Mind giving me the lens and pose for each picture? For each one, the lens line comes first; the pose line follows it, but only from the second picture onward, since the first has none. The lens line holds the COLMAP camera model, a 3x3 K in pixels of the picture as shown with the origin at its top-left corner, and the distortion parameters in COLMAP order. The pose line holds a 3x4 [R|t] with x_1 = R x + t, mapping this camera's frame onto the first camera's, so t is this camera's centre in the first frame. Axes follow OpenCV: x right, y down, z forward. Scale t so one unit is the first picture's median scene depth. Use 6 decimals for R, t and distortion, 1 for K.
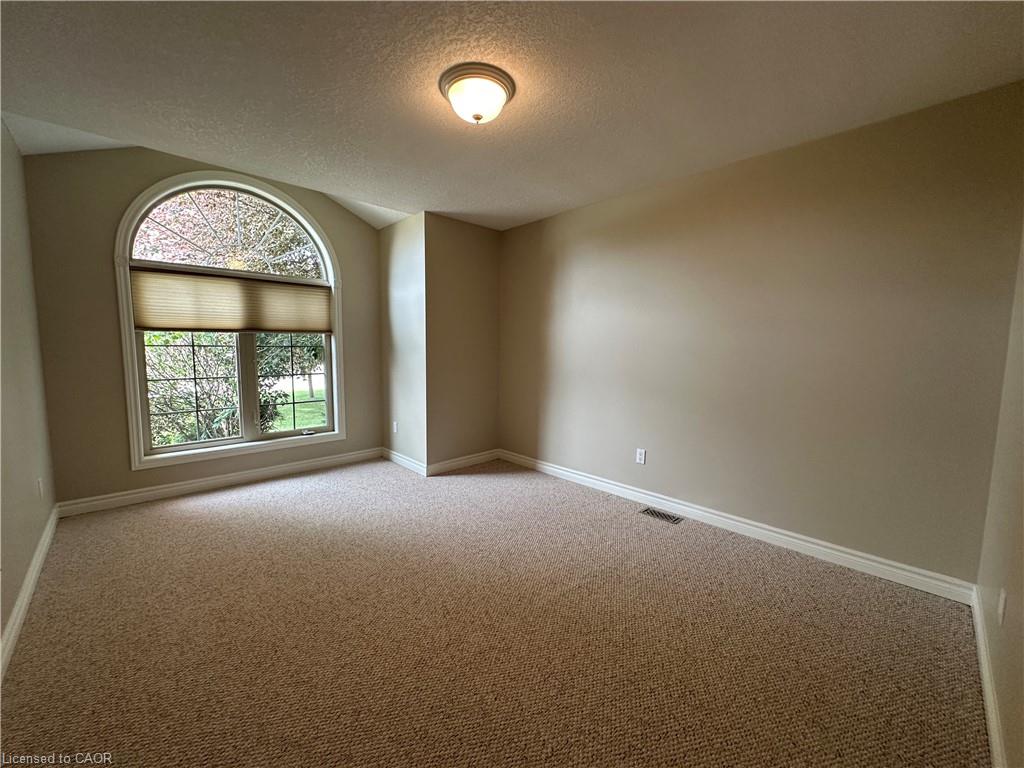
lens RADIAL K [[409.3, 0, 512.0], [0, 409.3, 384.0], [0, 0, 1]] dist [-0.002105, -0.000305]
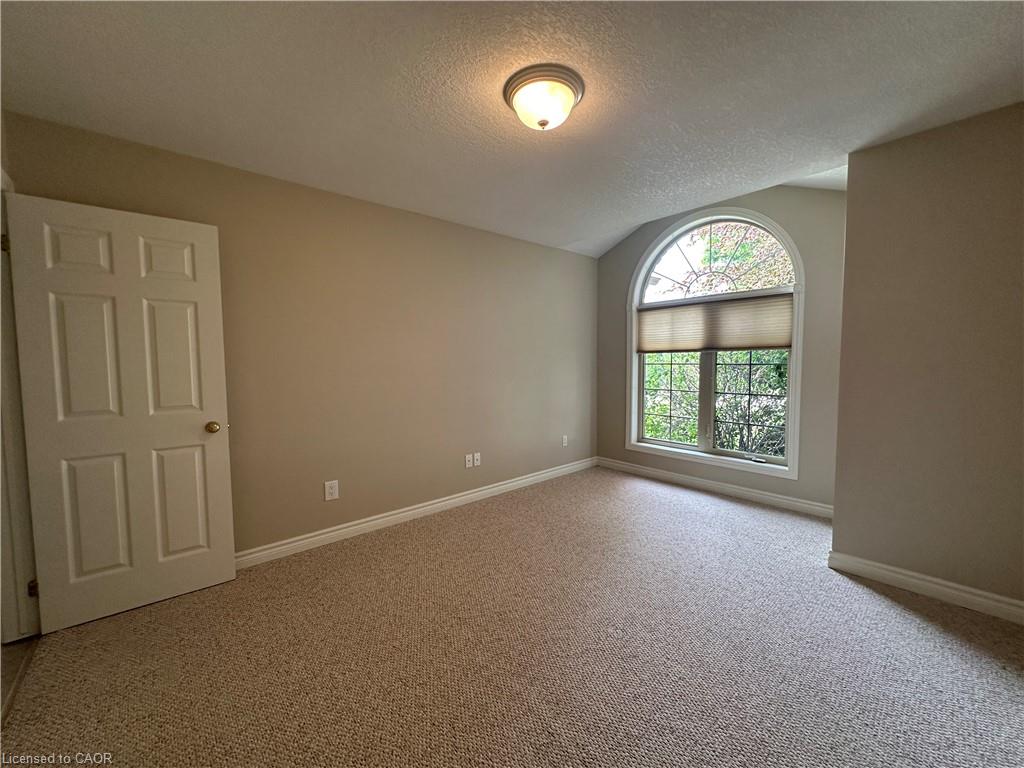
lens RADIAL K [[409.3, 0, 512.0], [0, 409.3, 384.0], [0, 0, 1]] dist [-0.002105, -0.000305]
pose [[-0.036575, 0.049246, -0.998117, 0.483932], [-0.087001, 0.994836, 0.052272, -0.054947], [0.995537, 0.088749, -0.032101, 0.553215]]
